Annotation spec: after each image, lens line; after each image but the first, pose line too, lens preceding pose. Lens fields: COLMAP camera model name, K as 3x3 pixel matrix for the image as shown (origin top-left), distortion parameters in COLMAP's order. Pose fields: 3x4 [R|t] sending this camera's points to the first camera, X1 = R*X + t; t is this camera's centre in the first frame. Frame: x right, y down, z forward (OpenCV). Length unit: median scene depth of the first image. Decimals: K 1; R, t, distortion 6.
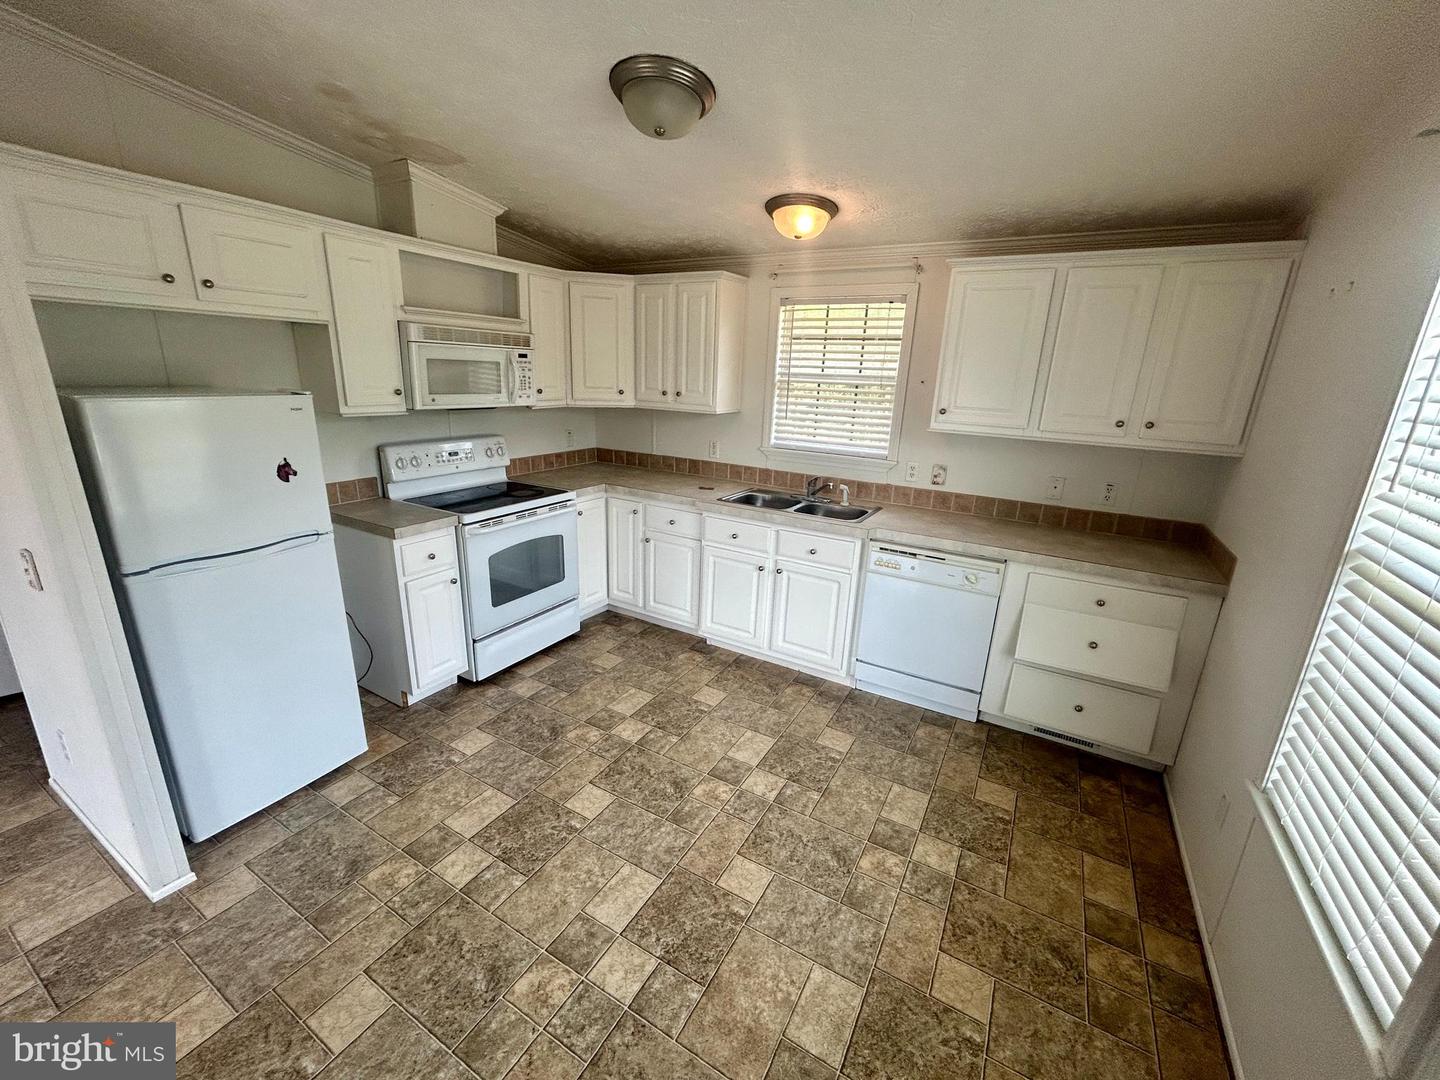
lens RADIAL K [[585.9, 0, 716.3], [0, 585.9, 539.3], [0, 0, 1]] dist [-0.004048, 0.003678]
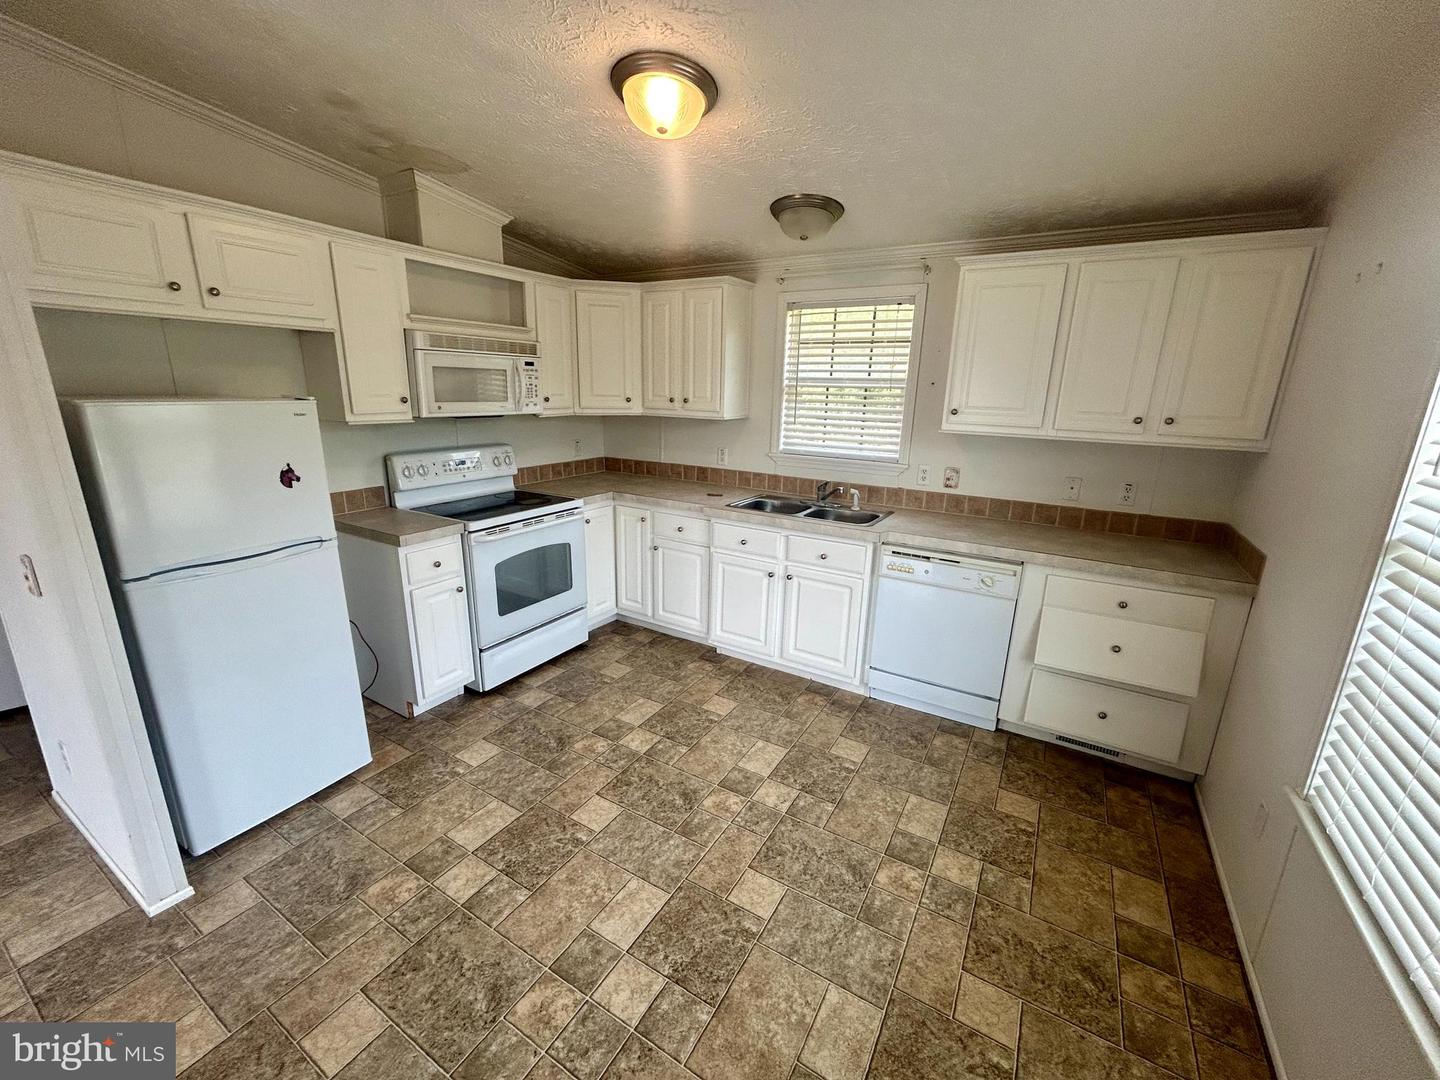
lens RADIAL K [[585.9, 0, 716.3], [0, 585.9, 539.3], [0, 0, 1]] dist [-0.004048, 0.003678]
pose [[0.999759, -0.010671, -0.019192, 0.006278], [0.010211, 0.999662, -0.023901, 0.017858], [0.019441, 0.023699, 0.999530, 0.021081]]
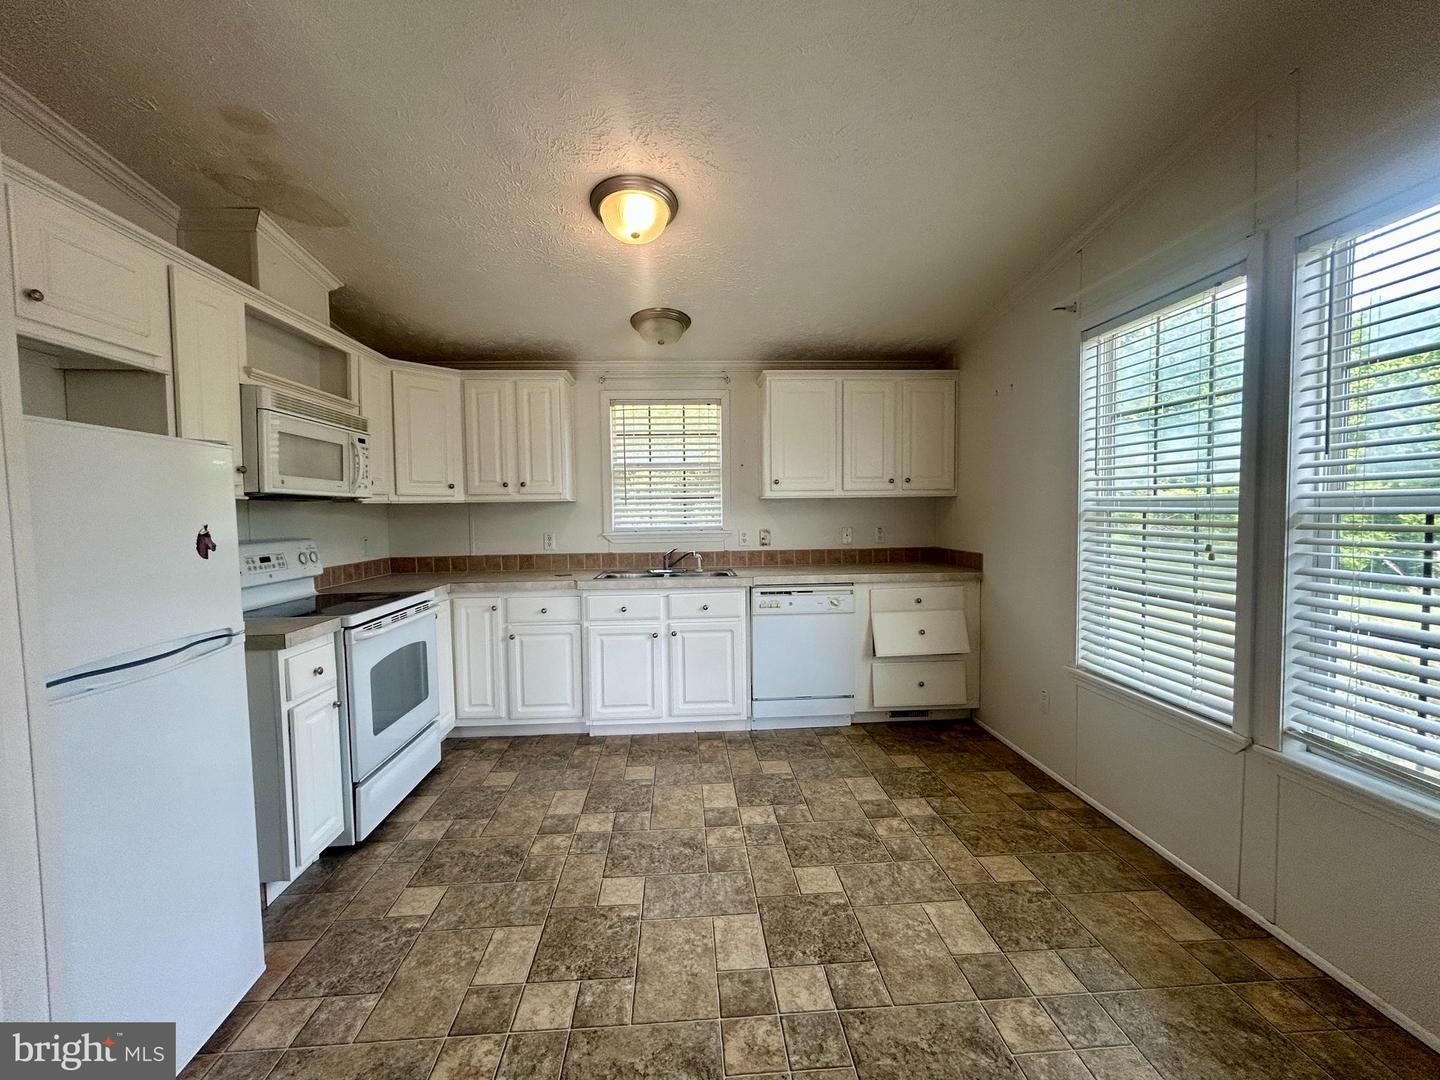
lens RADIAL K [[585.9, 0, 716.3], [0, 585.9, 539.3], [0, 0, 1]] dist [-0.004048, 0.003678]
pose [[0.830729, -0.076983, 0.551328, -0.534850], [0.199748, 0.965660, -0.166139, 0.108452], [-0.519605, 0.248143, 0.817579, 0.072421]]
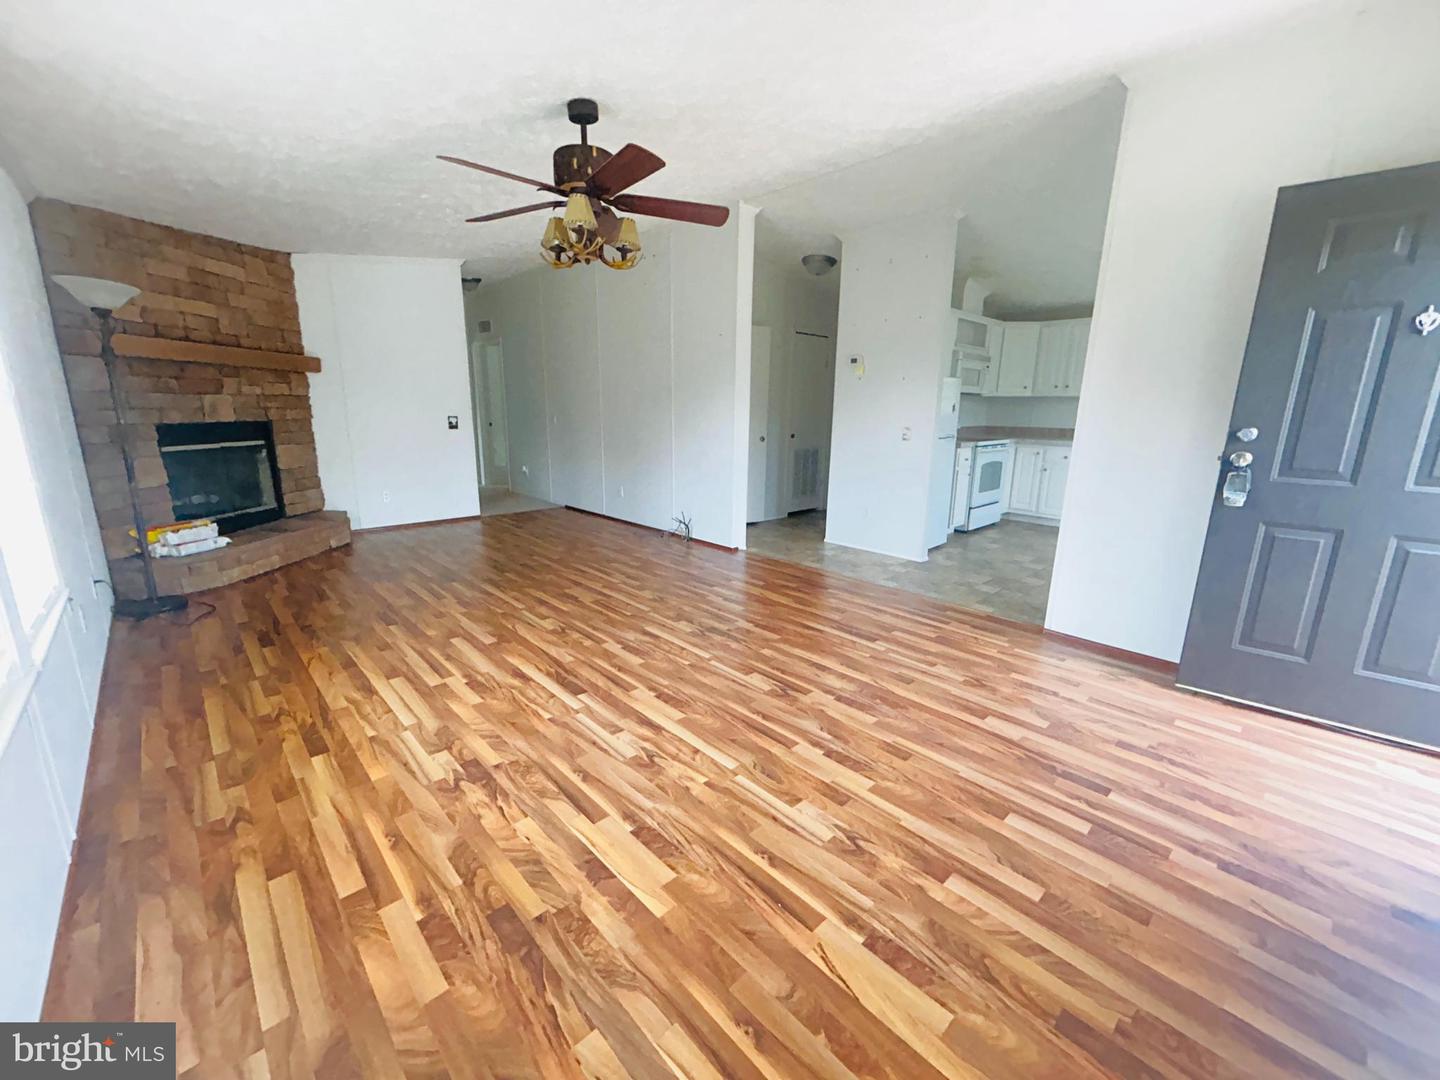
lens RADIAL K [[585.9, 0, 716.3], [0, 585.9, 539.3], [0, 0, 1]] dist [-0.004048, 0.003678]
pose [[0.958017, 0.038749, -0.284080, -0.854180], [-0.056693, 0.996864, -0.055214, 0.555509], [0.281049, 0.069001, 0.957210, -1.430797]]
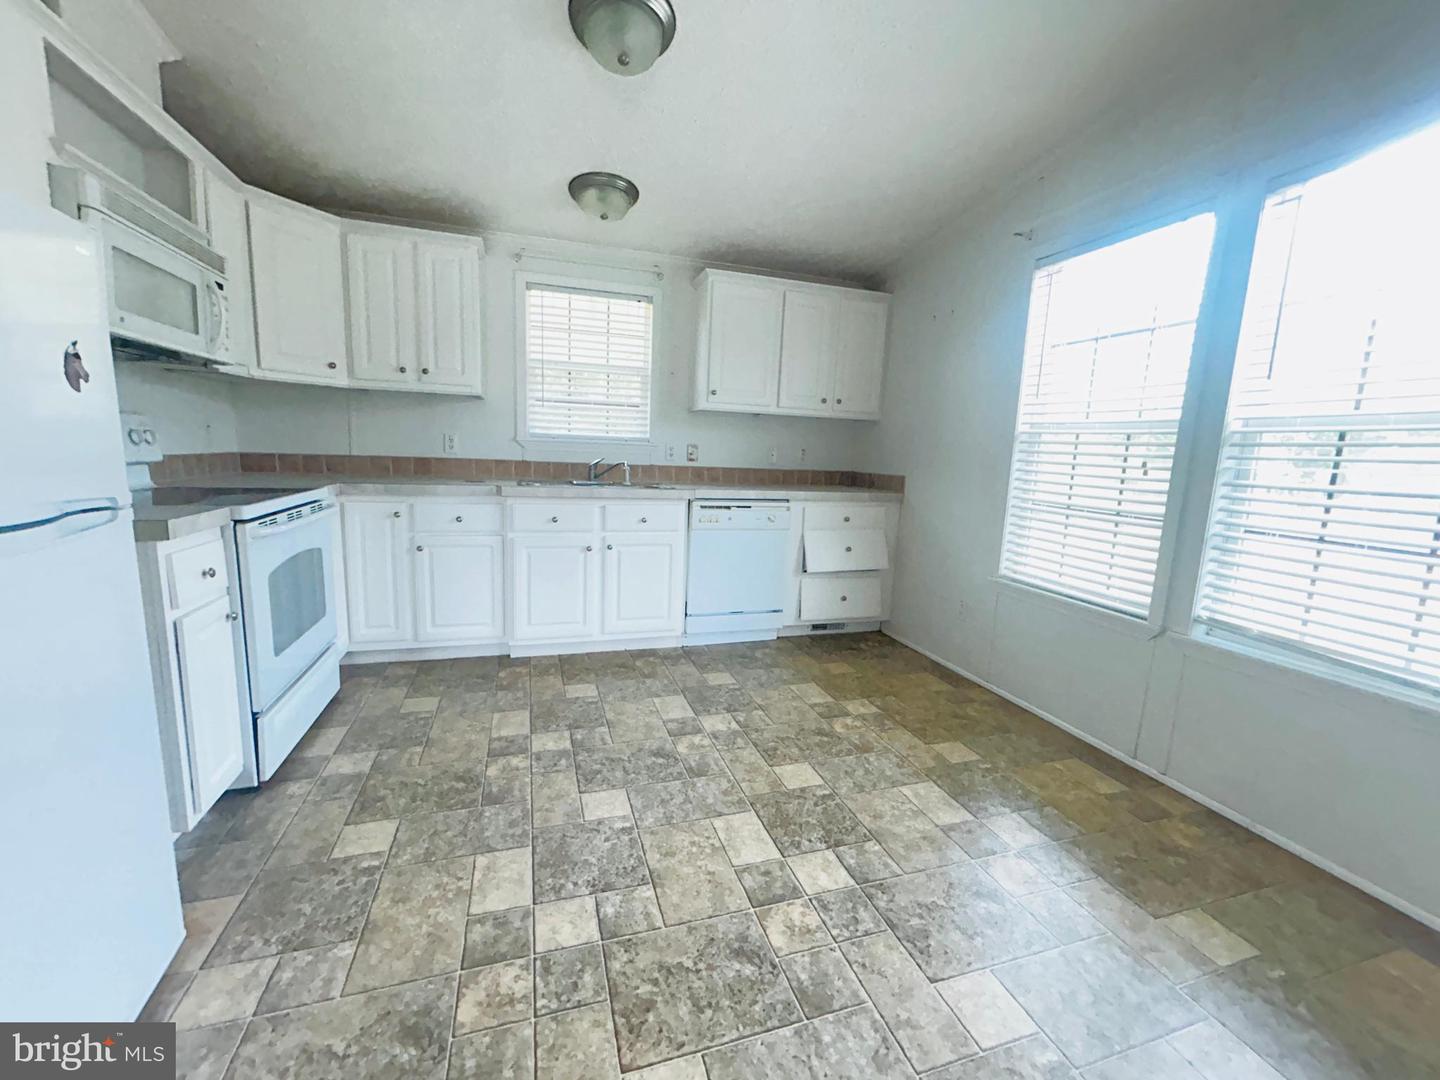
lens RADIAL K [[585.9, 0, 716.3], [0, 585.9, 539.3], [0, 0, 1]] dist [-0.004048, 0.003678]
pose [[0.671724, -0.124130, 0.730328, -0.658857], [0.193147, 0.981109, -0.010894, 0.117031], [-0.715179, 0.148378, 0.683010, 0.262598]]
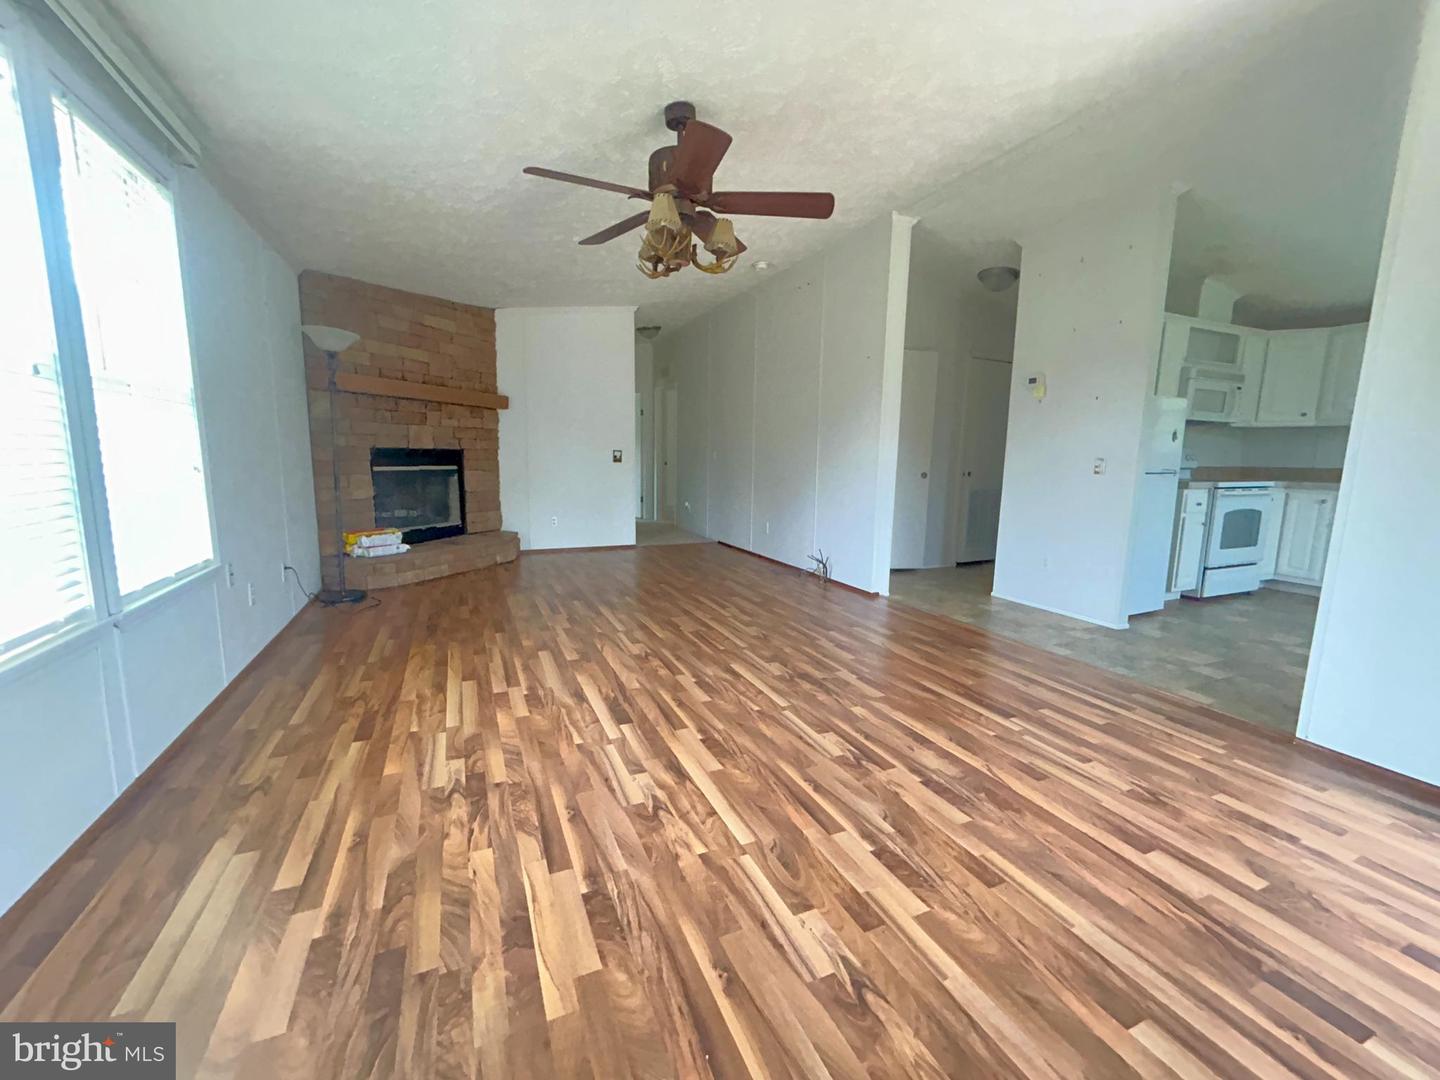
lens RADIAL K [[585.9, 0, 716.3], [0, 585.9, 539.3], [0, 0, 1]] dist [-0.004048, 0.003678]
pose [[0.809303, 0.059795, -0.584341, -0.712378], [-0.149899, 0.982891, -0.107030, 0.574022], [0.567943, 0.174212, 0.804419, -1.196332]]
